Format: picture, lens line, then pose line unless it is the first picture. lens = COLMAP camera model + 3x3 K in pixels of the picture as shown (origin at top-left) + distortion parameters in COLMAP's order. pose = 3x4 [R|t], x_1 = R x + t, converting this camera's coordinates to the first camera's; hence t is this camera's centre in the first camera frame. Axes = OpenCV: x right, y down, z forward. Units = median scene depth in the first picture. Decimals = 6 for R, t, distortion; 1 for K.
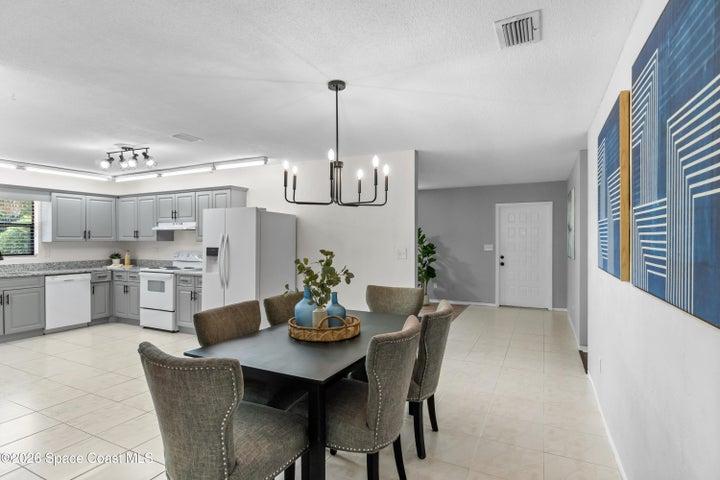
lens RADIAL K [[375.1, 0, 360.0], [0, 375.1, 240.0], [0, 0, 1]] dist [-0.005371, -0.000277]
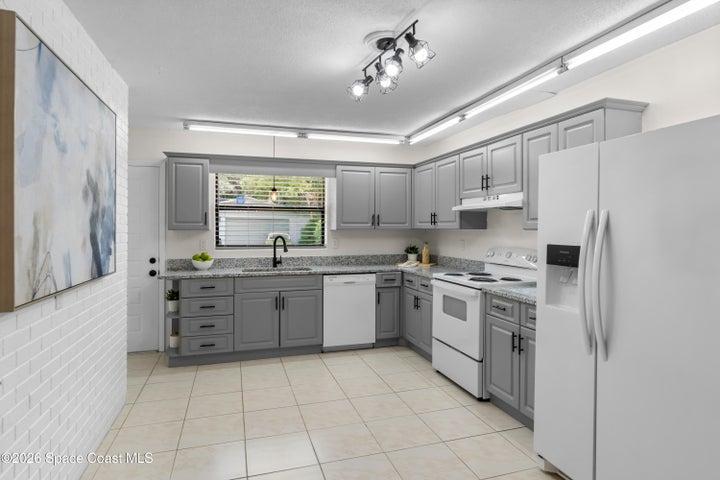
lens RADIAL K [[395.4, 0, 355.9], [0, 395.4, 228.6], [0, 0, 1]] dist [-0.004247, -0.000187]
pose [[0.683510, 0.002457, -0.729937, -0.199708], [-0.001190, 0.999997, 0.002252, 0.001039], [0.729940, -0.000670, 0.683511, 0.463015]]
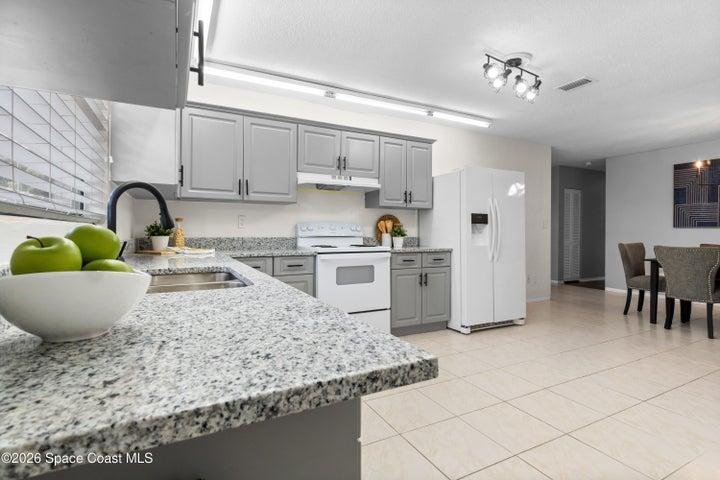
lens RADIAL K [[349.3, 0, 358.4], [0, 349.3, 232.3], [0, 0, 1]] dist [-0.053325, -0.000008]
pose [[0.607723, 0.003563, 0.794141, -0.981368], [-0.001148, 0.999993, -0.003609, 0.054120], [-0.794148, 0.001281, 0.607723, 0.636632]]
